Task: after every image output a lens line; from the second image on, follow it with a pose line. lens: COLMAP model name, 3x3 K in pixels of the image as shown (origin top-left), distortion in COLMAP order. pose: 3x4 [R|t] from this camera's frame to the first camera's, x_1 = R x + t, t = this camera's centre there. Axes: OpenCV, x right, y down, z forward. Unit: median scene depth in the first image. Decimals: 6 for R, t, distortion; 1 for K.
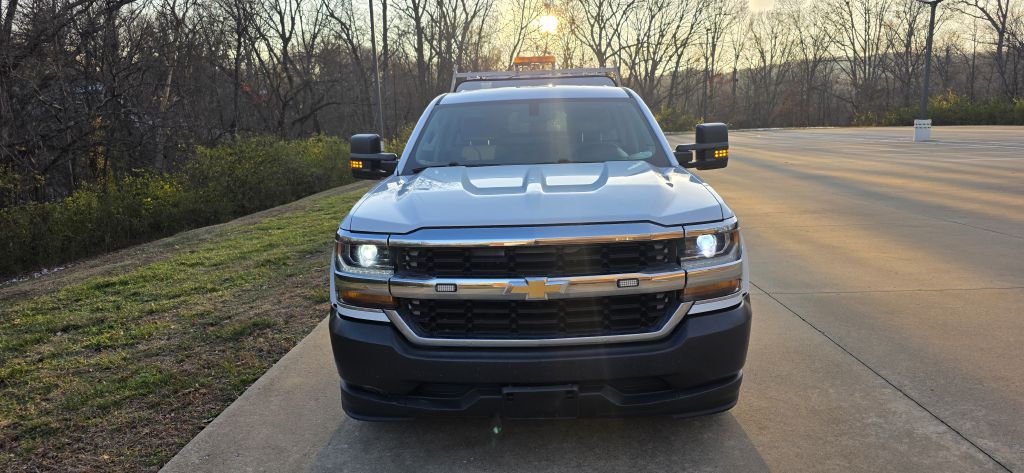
lens RADIAL K [[721.5, 0, 519.0], [0, 721.5, 235.2], [0, 0, 1]] dist [0.049872, -0.005273]
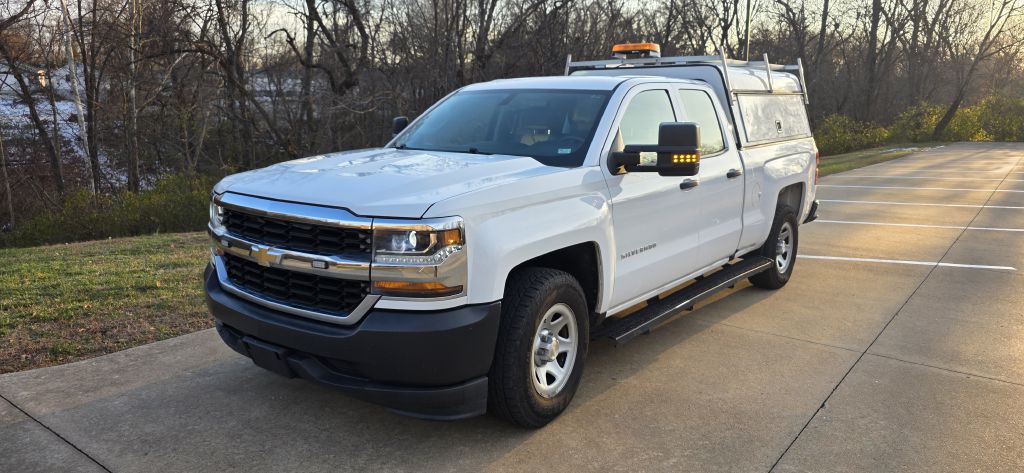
lens RADIAL K [[721.5, 0, 523.5], [0, 721.5, 236.6], [0, 0, 1]] dist [0.049872, -0.005273]
pose [[0.806078, 0.141427, -0.574662, 0.956041], [-0.131814, 0.989539, 0.058634, -0.071877], [0.576943, 0.028485, 0.816287, 0.303671]]
